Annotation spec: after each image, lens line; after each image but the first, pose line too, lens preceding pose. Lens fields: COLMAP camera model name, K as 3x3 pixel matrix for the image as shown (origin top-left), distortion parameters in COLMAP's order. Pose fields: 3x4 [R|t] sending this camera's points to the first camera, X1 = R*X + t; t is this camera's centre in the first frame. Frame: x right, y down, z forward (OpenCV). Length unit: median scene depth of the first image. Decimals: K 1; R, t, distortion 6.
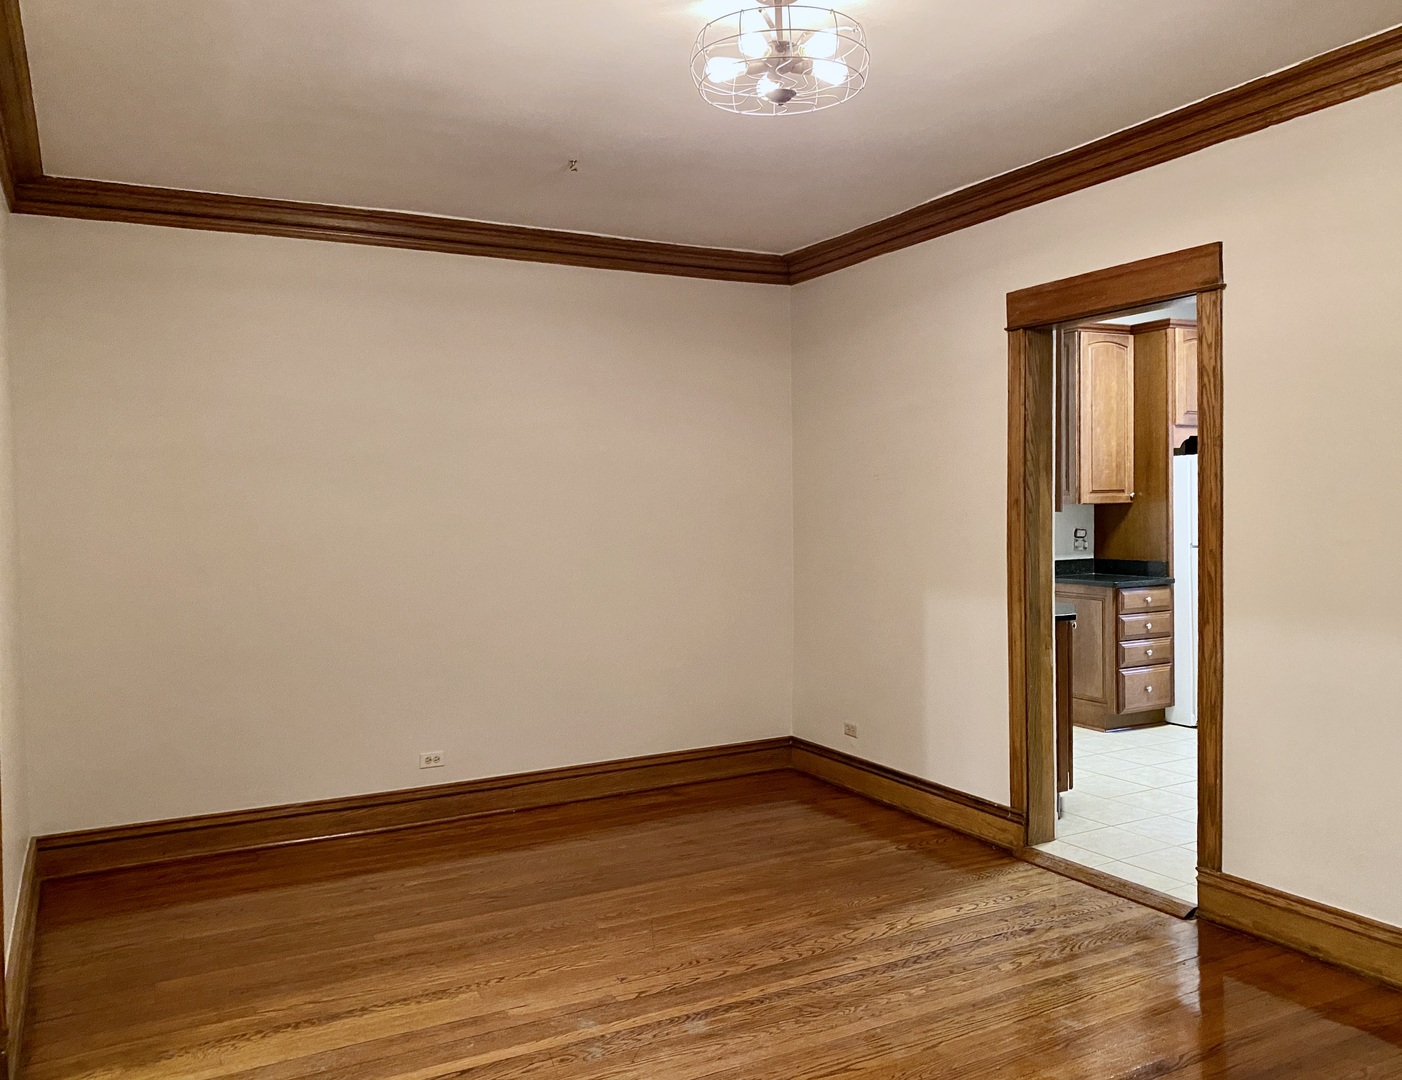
lens RADIAL K [[1086.5, 0, 694.6], [0, 1086.5, 534.5], [0, 0, 1]] dist [0.064034, -0.092077]
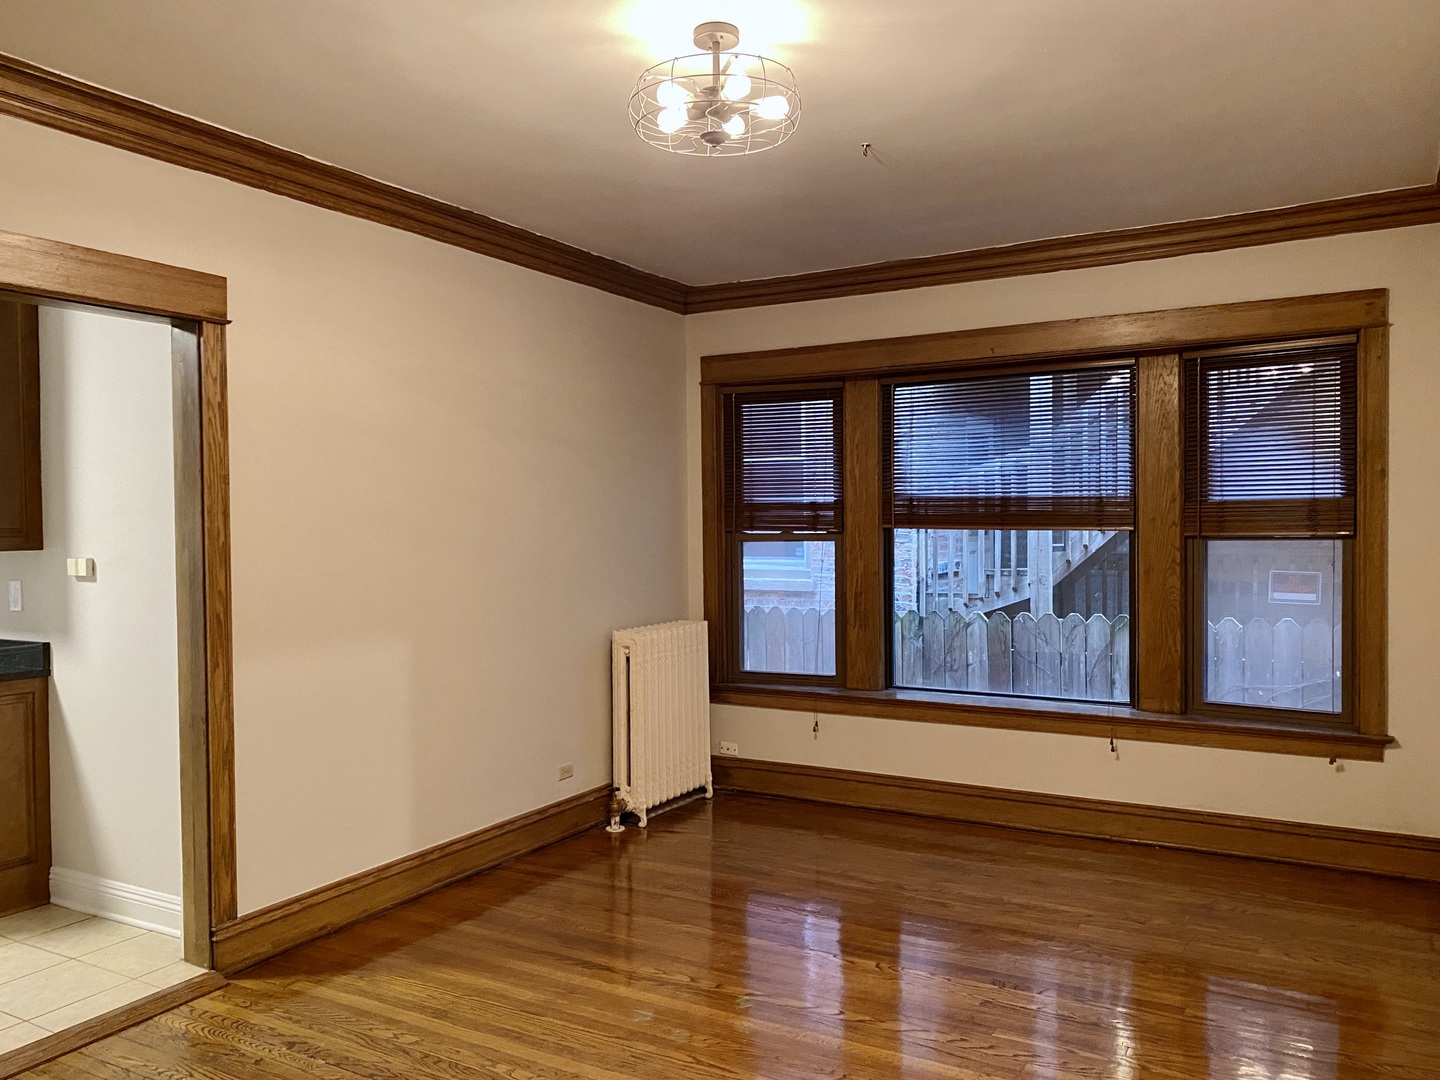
lens RADIAL K [[1124.0, 0, 715.5], [0, 1124.0, 545.1], [0, 0, 1]] dist [0.050028, -0.068527]
pose [[-0.521937, 0.001631, 0.852983, -0.621388], [0.045768, 0.998611, 0.026096, -0.032711], [-0.851756, 0.052659, -0.521286, 1.170723]]
